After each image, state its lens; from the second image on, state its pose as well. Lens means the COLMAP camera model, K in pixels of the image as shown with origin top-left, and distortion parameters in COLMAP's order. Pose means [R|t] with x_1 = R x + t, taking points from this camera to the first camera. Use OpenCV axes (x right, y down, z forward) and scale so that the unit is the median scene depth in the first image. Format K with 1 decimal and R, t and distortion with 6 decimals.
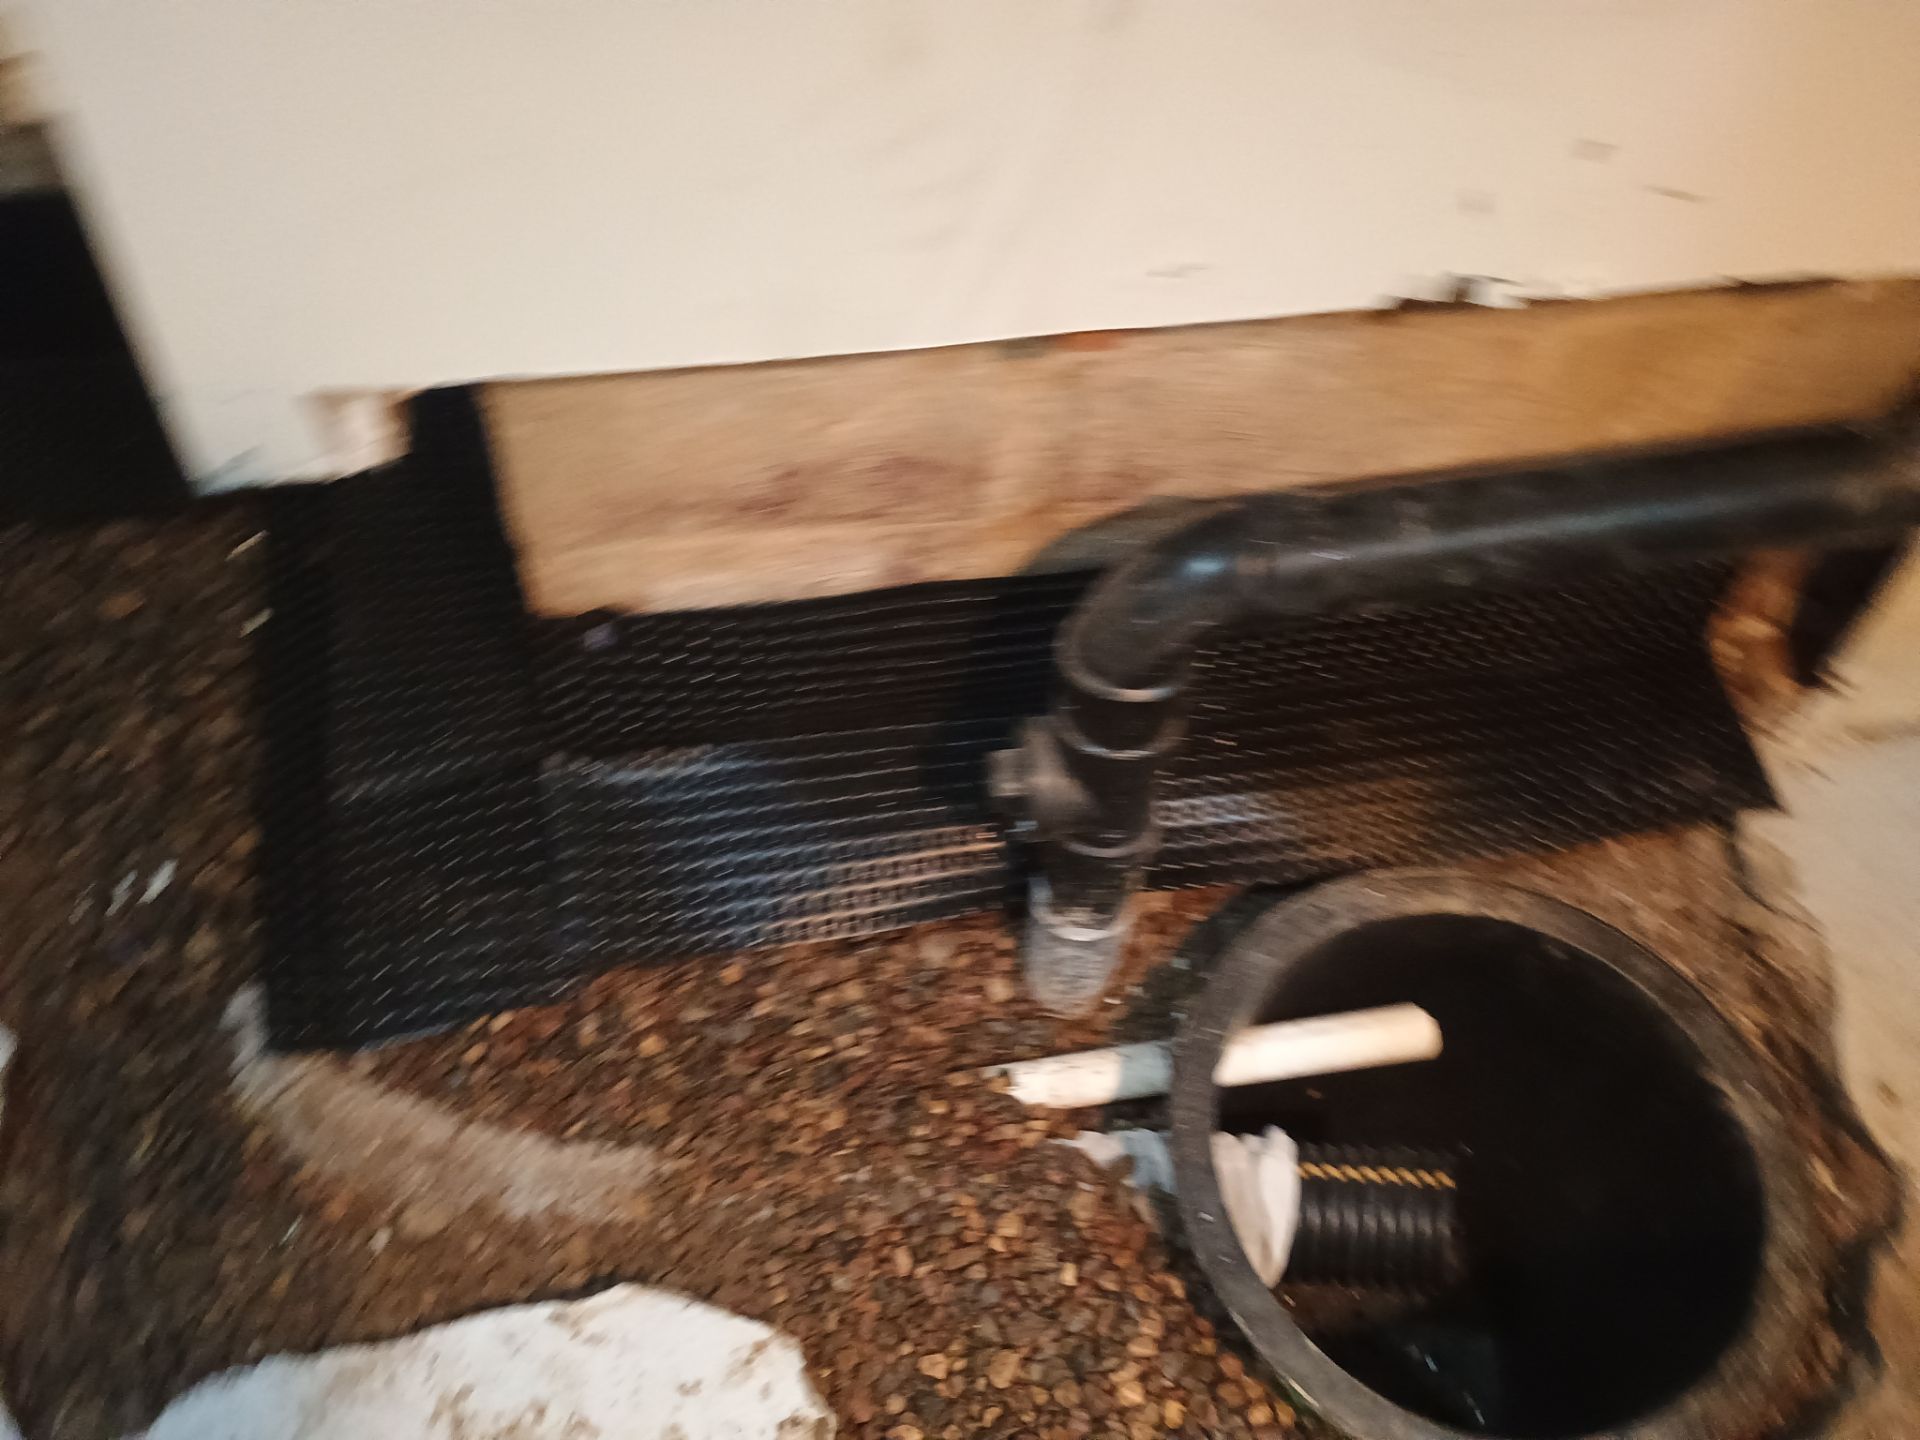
lens RADIAL K [[1660.1, 0, 1027.9], [0, 1660.1, 745.5], [0, 0, 1]] dist [0.059773, -0.070696]
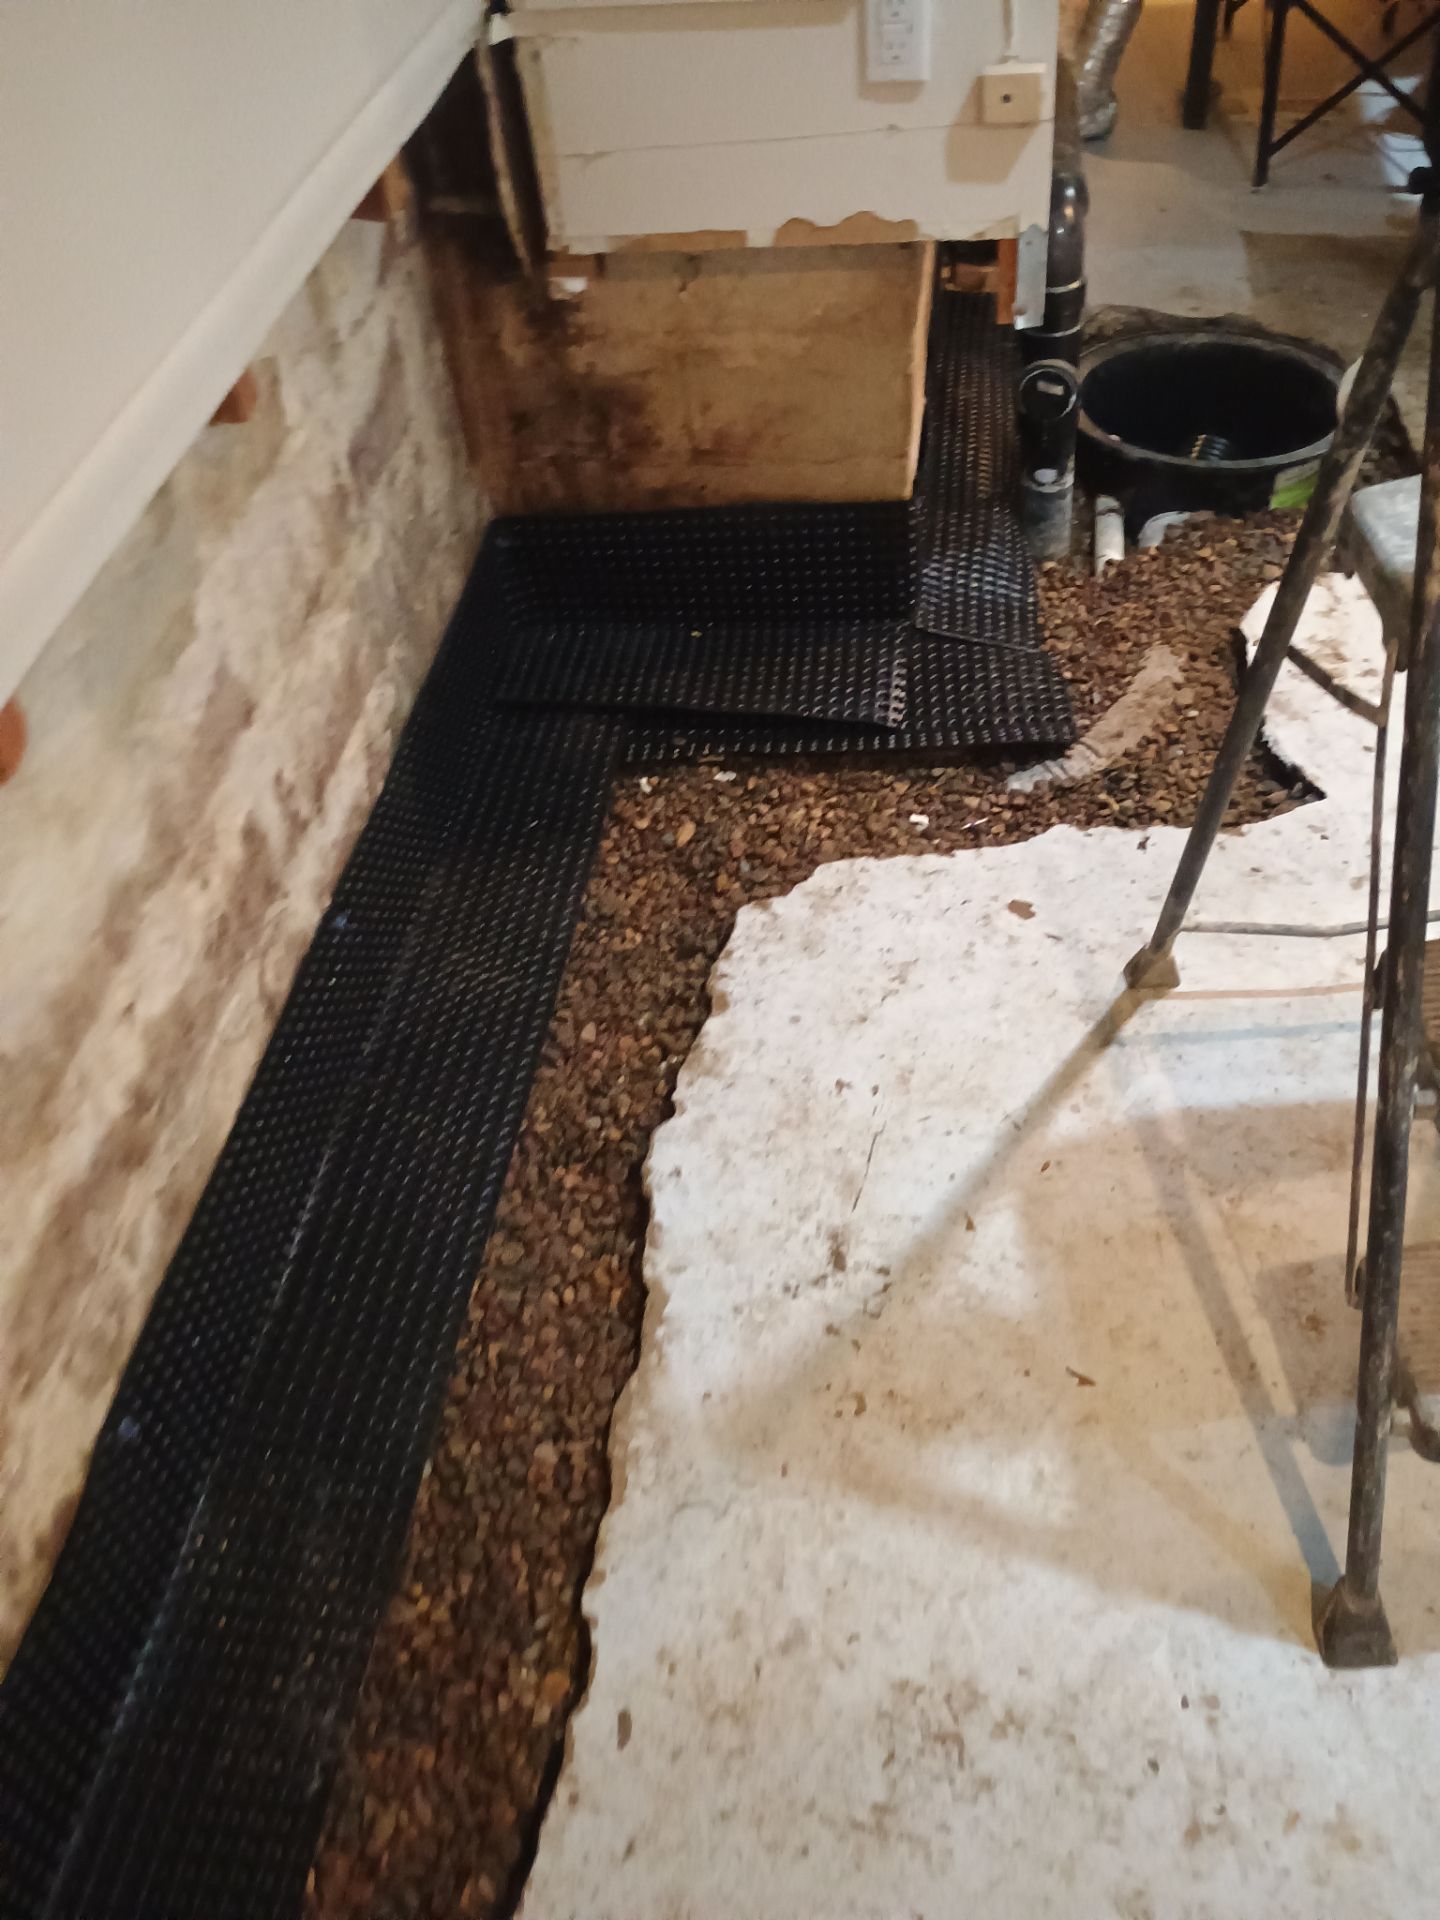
lens RADIAL K [[1660.1, 0, 729.3], [0, 1660.1, 944.4], [0, 0, 1]] dist [0.059773, -0.070696]
pose [[0.301558, -0.734983, 0.607341, -1.752567], [0.821558, 0.523559, 0.225671, -0.384551], [-0.483843, 0.430913, 0.761715, -0.033424]]
